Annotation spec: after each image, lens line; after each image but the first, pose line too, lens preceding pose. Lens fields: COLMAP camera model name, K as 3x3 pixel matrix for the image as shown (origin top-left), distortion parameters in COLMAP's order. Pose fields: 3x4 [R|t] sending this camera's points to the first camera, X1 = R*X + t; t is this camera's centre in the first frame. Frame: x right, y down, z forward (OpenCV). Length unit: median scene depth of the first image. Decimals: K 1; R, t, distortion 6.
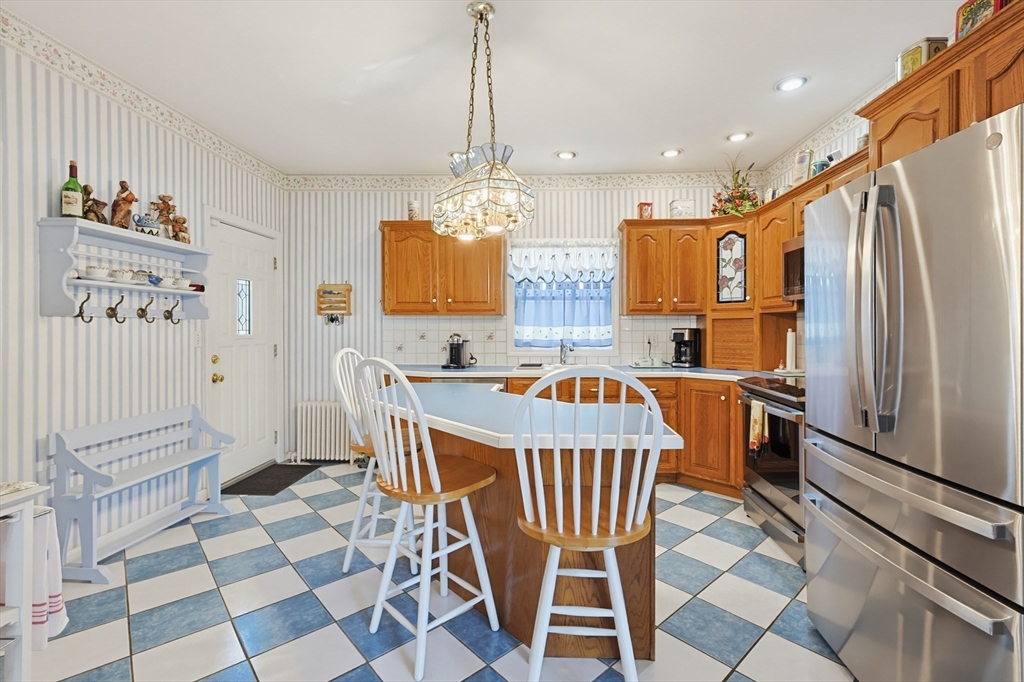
lens RADIAL K [[462.9, 0, 517.1], [0, 462.9, 334.0], [0, 0, 1]] dist [-0.001053, 0.000187]
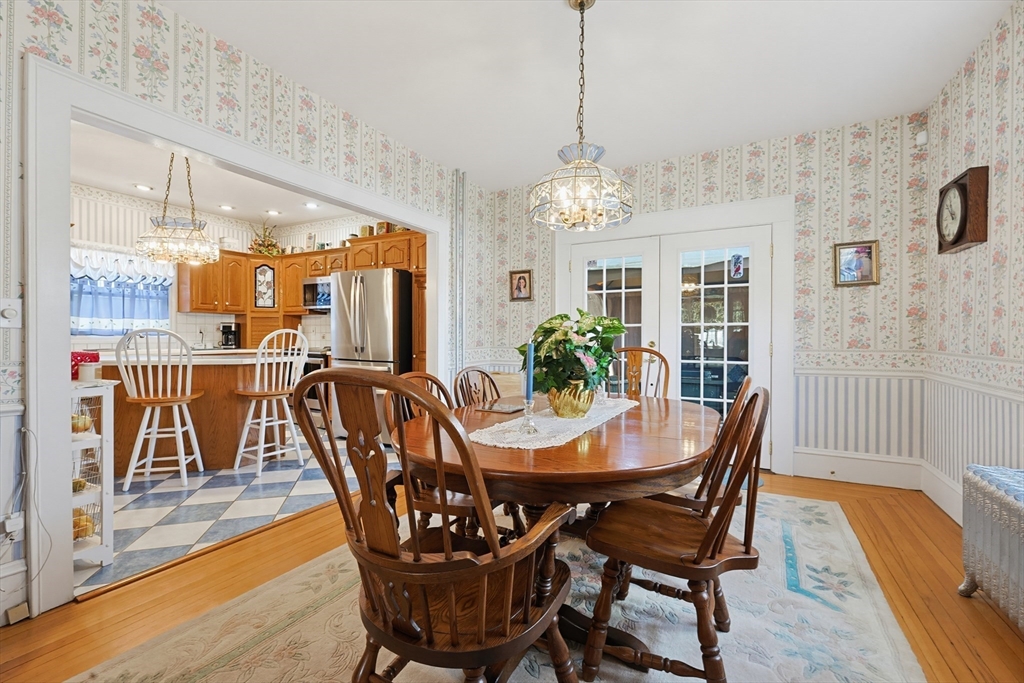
lens RADIAL K [[440.0, 0, 515.2], [0, 440.0, 337.1], [0, 0, 1]] dist [0.001167, 0.000288]
pose [[0.431734, -0.002056, 0.901998, -0.535107], [0.004213, 0.999991, 0.000262, 0.038453], [-0.901991, 0.003687, 0.431739, -0.457072]]
